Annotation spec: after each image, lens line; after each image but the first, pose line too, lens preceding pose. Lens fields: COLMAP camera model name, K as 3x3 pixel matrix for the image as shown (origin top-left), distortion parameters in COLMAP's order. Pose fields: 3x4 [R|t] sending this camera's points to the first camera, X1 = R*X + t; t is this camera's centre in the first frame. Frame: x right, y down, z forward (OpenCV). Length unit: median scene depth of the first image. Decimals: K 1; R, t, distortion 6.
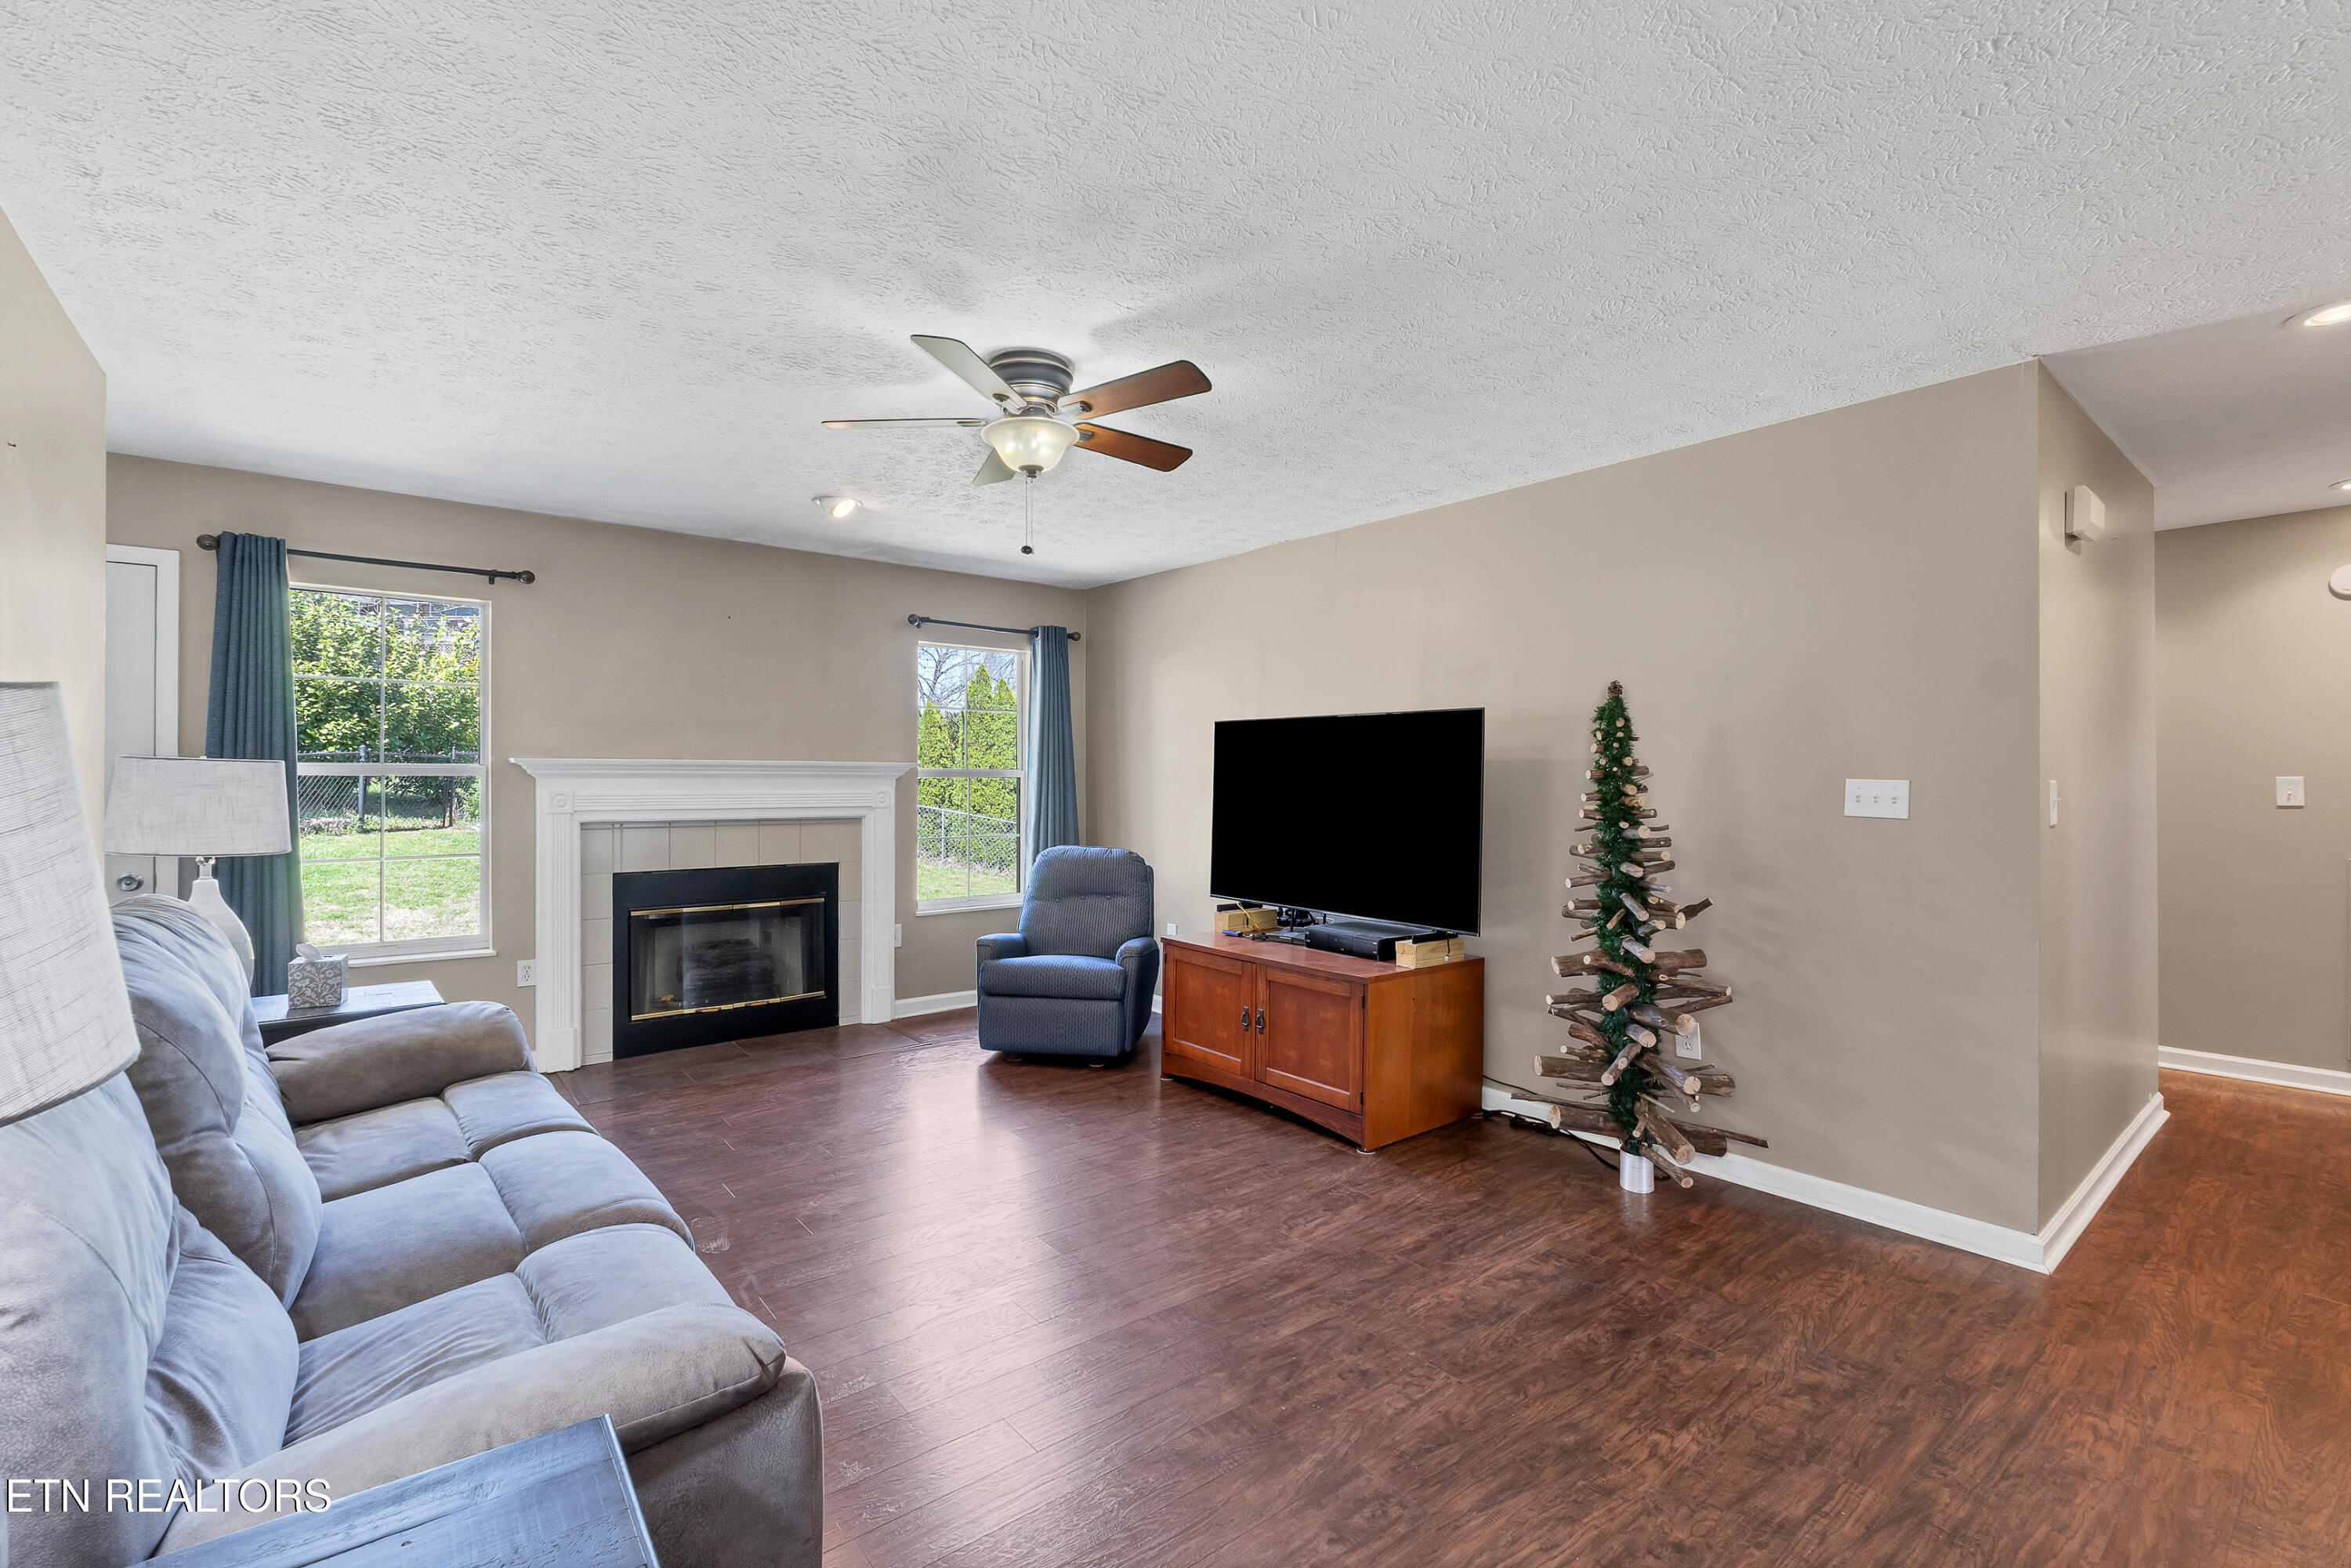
lens RADIAL K [[1036.5, 0, 1175.5], [0, 1036.5, 784.0], [0, 0, 1]] dist [-0.013747, 0.000001]
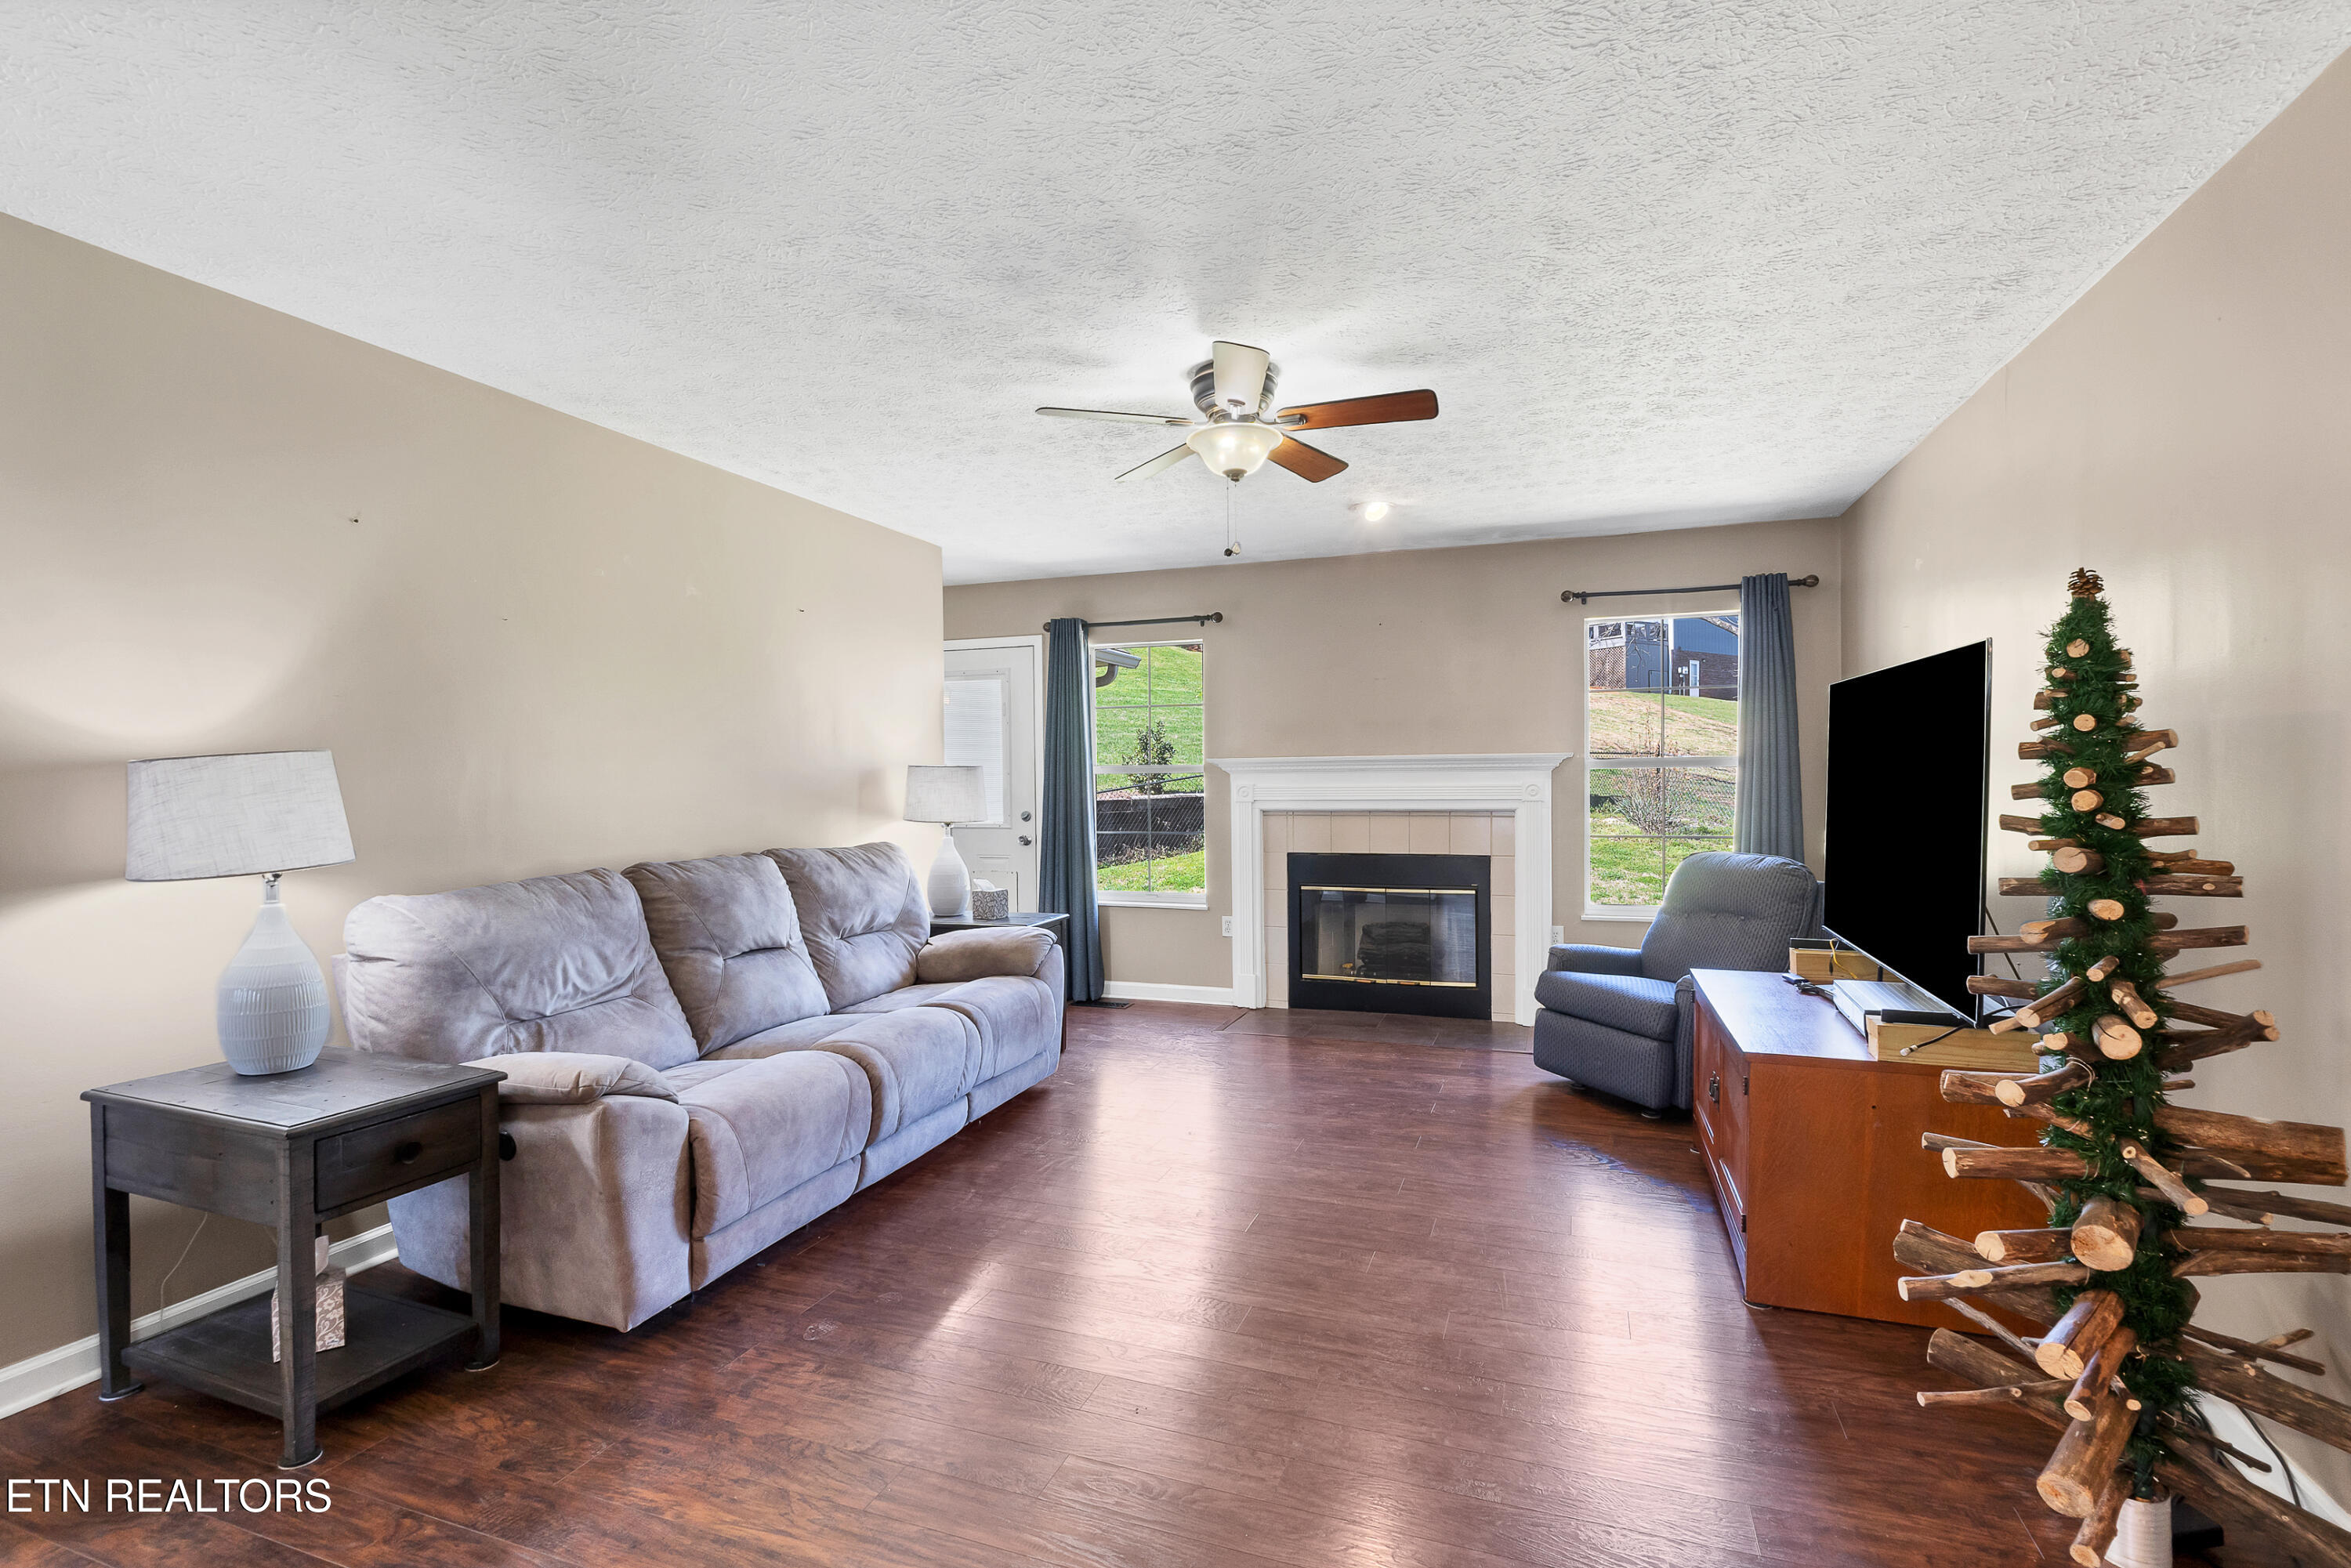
lens RADIAL K [[1085.6, 0, 1175.5], [0, 1085.6, 784.0], [0, 0, 1]] dist [0.001569, 0.000627]
pose [[0.518275, -0.001922, -0.855212, 0.472559], [0.009166, 0.999953, 0.003307, 0.001777], [0.855165, -0.009553, 0.518268, 0.238027]]
